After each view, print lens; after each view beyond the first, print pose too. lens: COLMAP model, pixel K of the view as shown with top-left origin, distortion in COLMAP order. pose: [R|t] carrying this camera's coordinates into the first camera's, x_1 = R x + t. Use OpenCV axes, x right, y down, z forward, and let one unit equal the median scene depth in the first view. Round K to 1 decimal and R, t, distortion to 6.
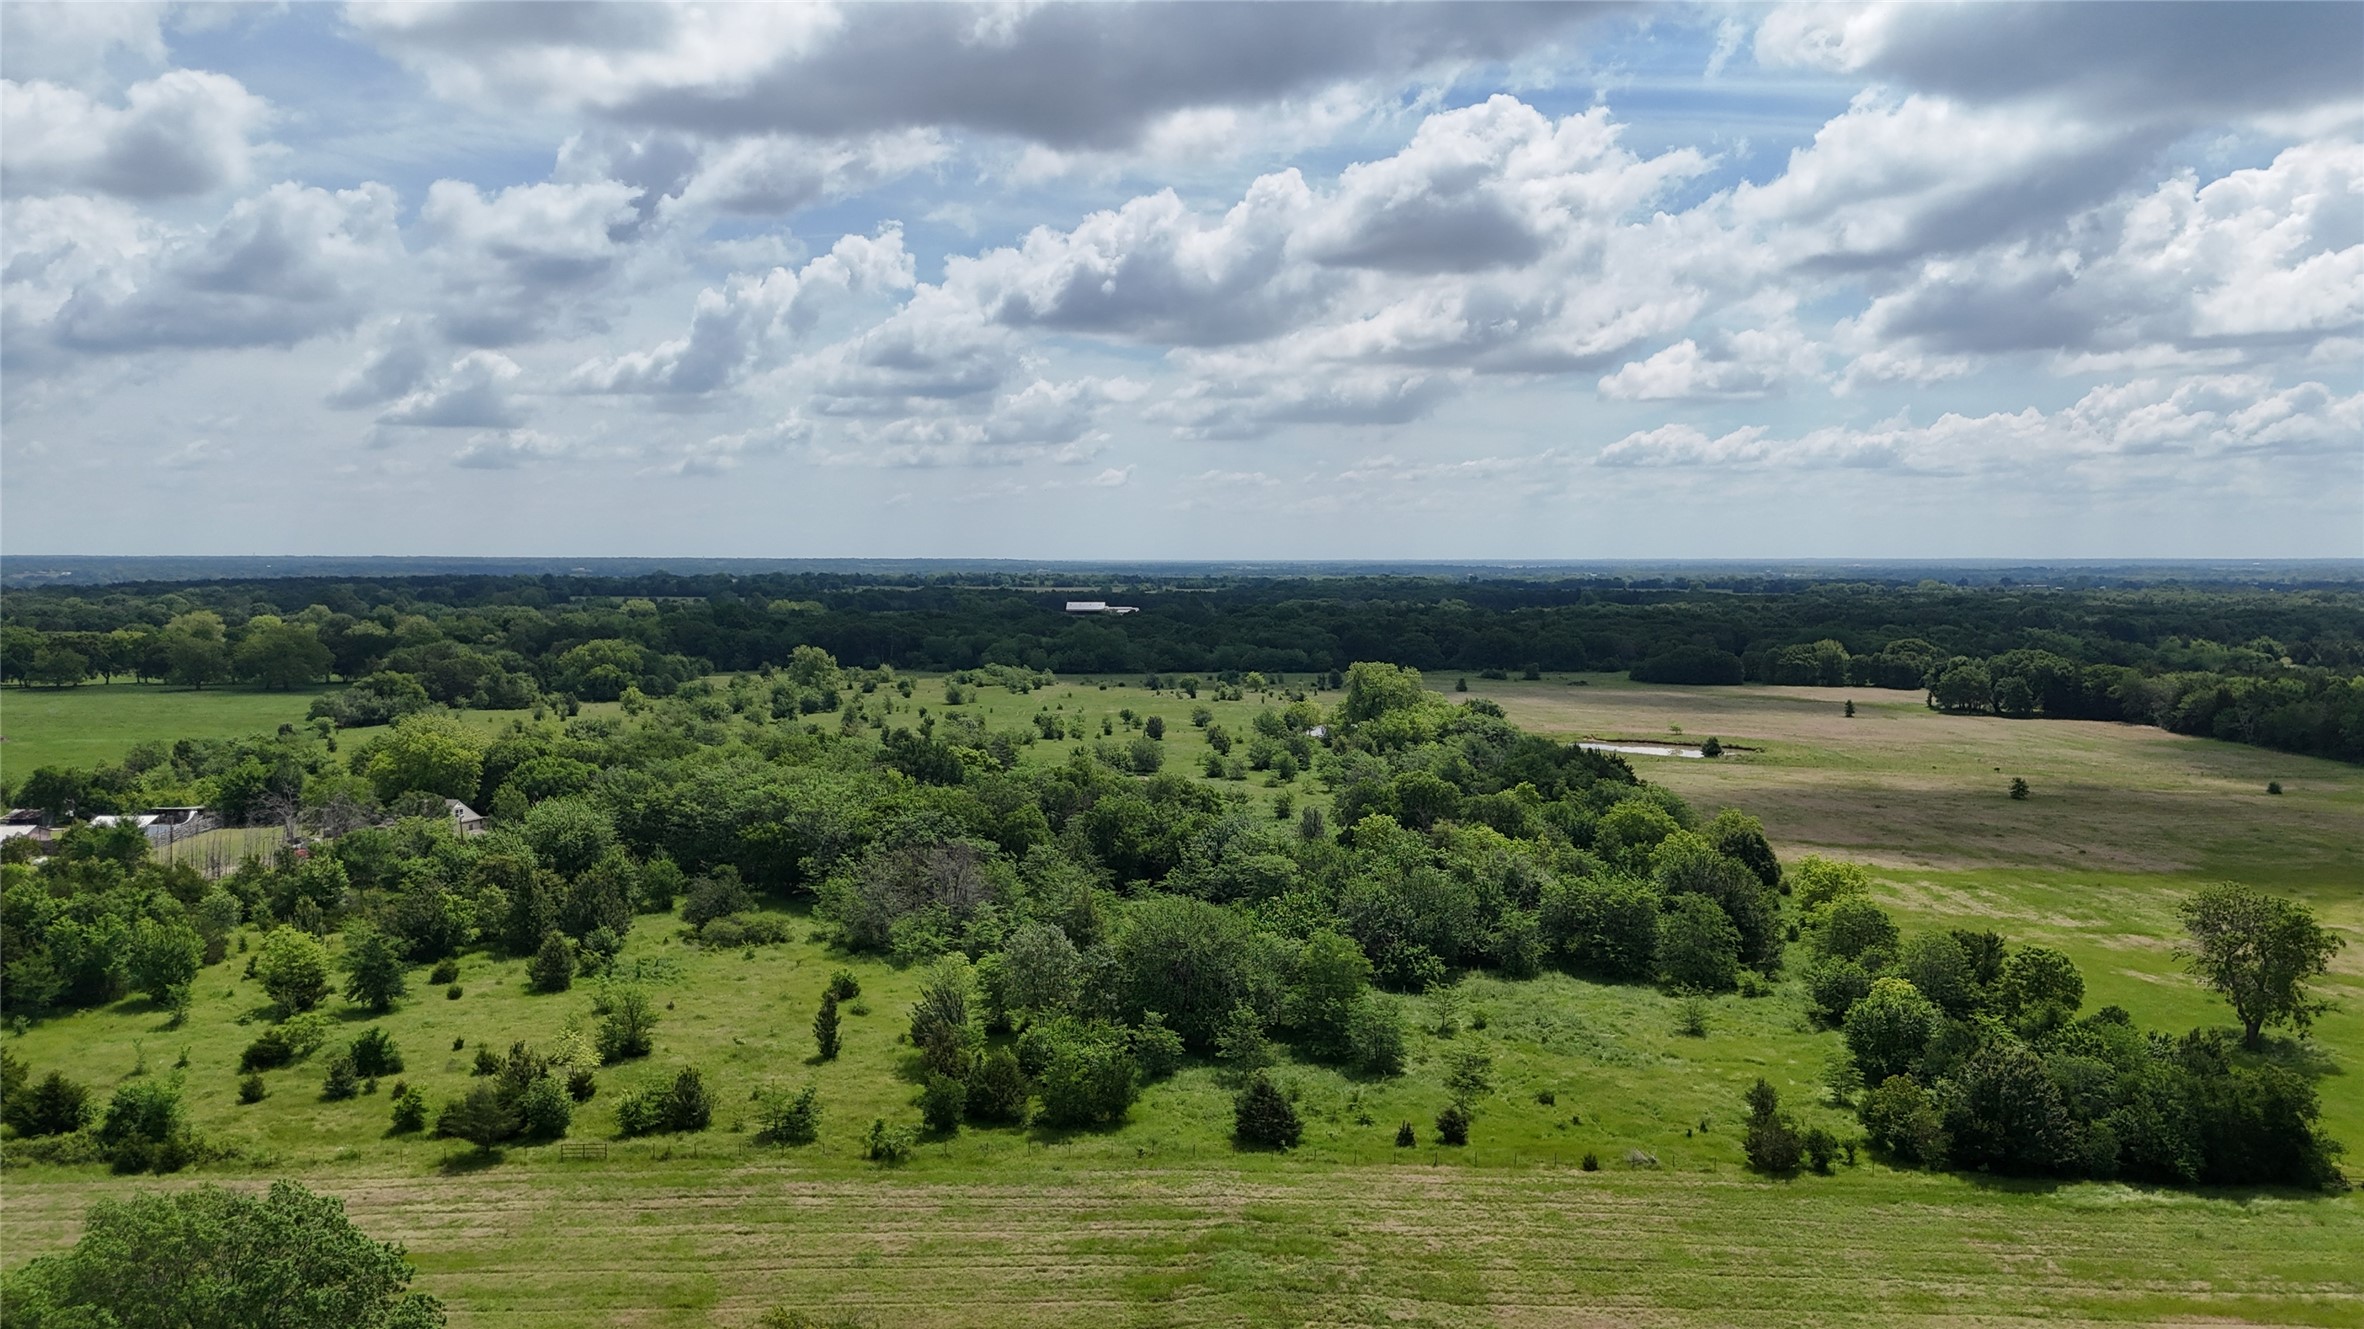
lens RADIAL K [[1735.1, 0, 1177.5], [0, 1735.1, 654.1], [0, 0, 1]] dist [0.070961, -0.066361]
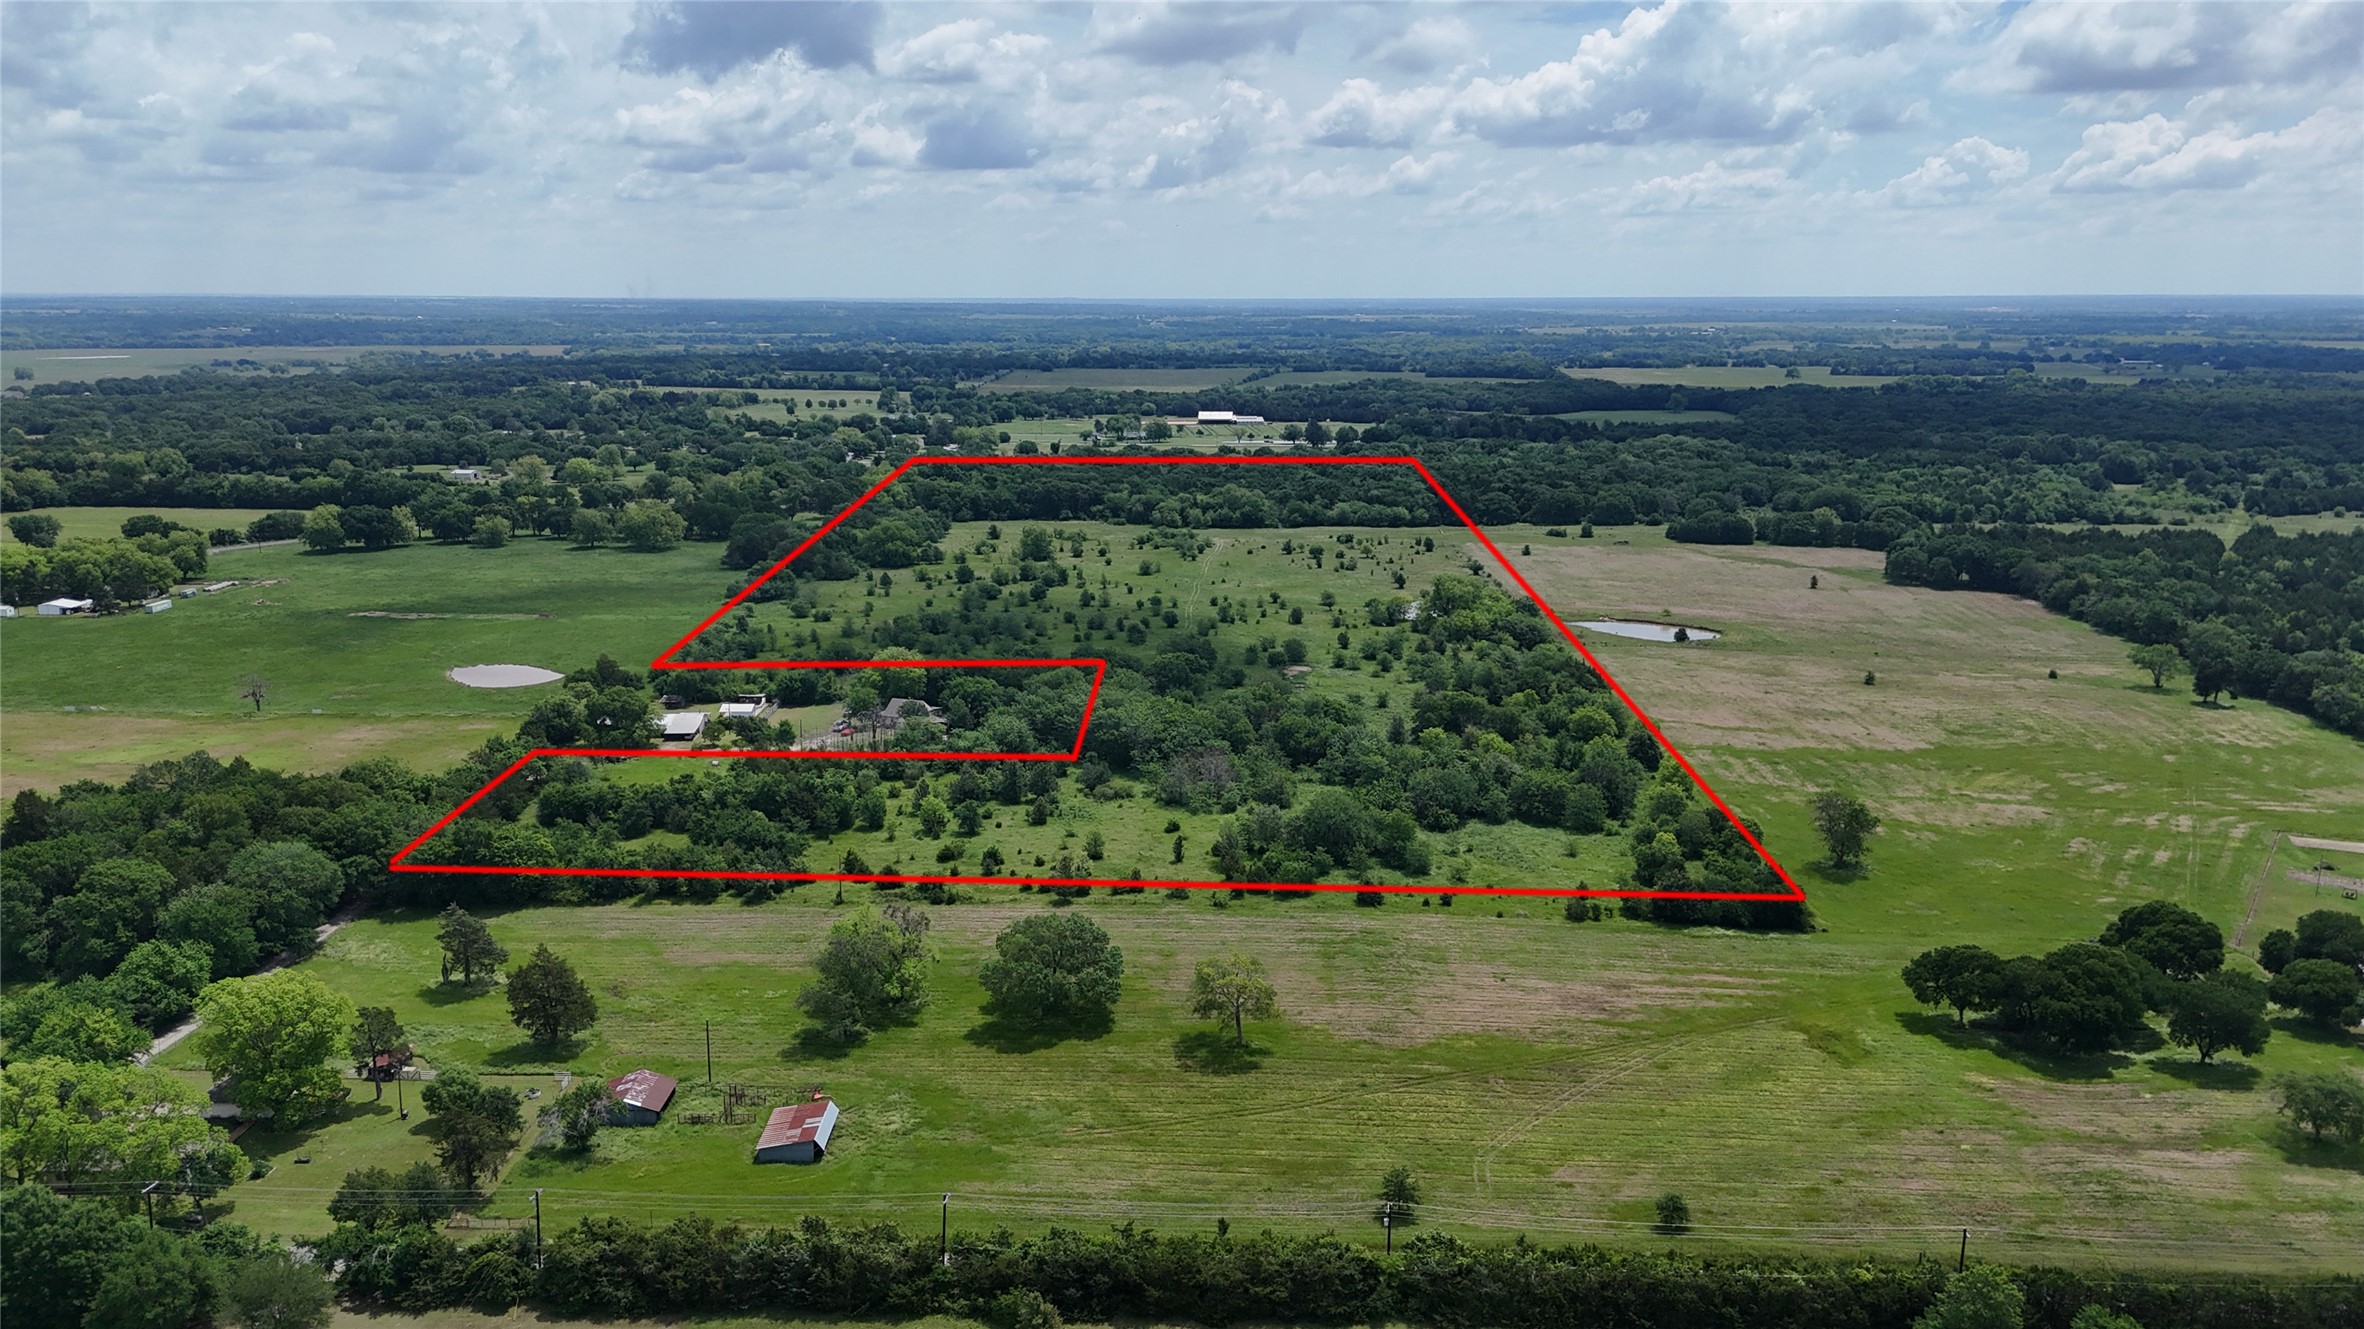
lens RADIAL K [[1735.1, 0, 1162.5], [0, 1735.1, 678.5], [0, 0, 1]] dist [0.070961, -0.066361]
pose [[0.997601, 0.012618, -0.068062, -0.040831], [-0.001317, 0.986529, 0.163582, -0.229350], [0.069209, -0.163100, 0.984179, -0.729942]]
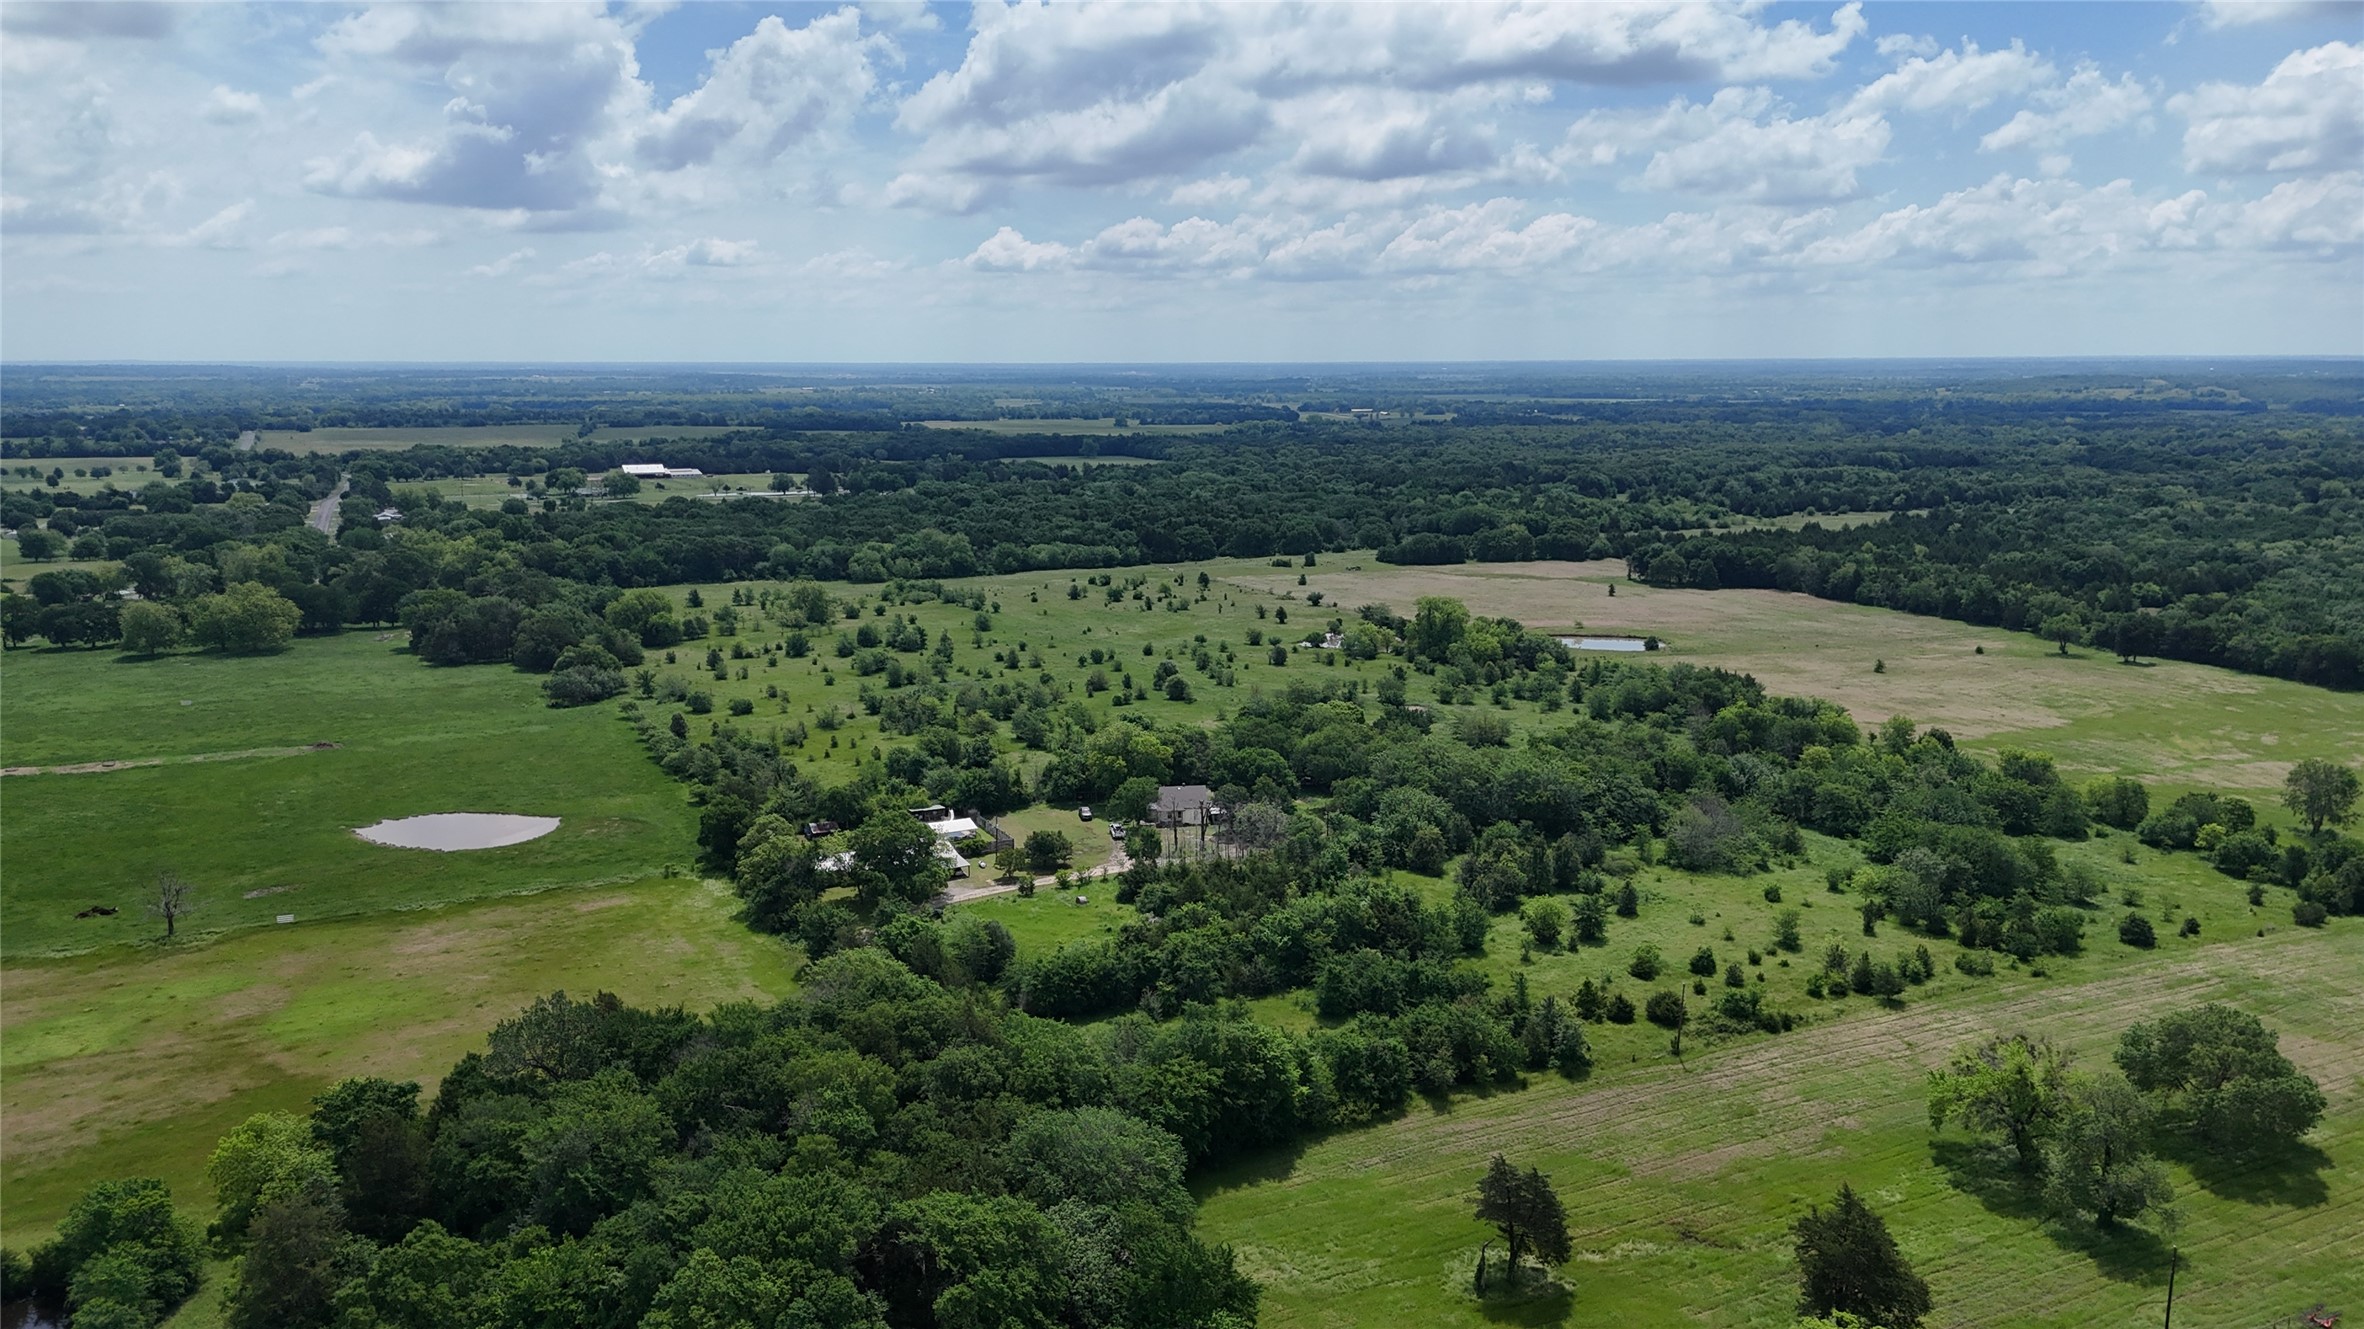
lens RADIAL K [[1735.1, 0, 1155.1], [0, 1735.1, 706.0], [0, 0, 1]] dist [0.070961, -0.066361]
pose [[0.918838, -0.082388, 0.385939, -0.956310], [0.026371, 0.988597, 0.148257, -0.181772], [-0.393753, -0.126047, 0.910533, -0.221264]]
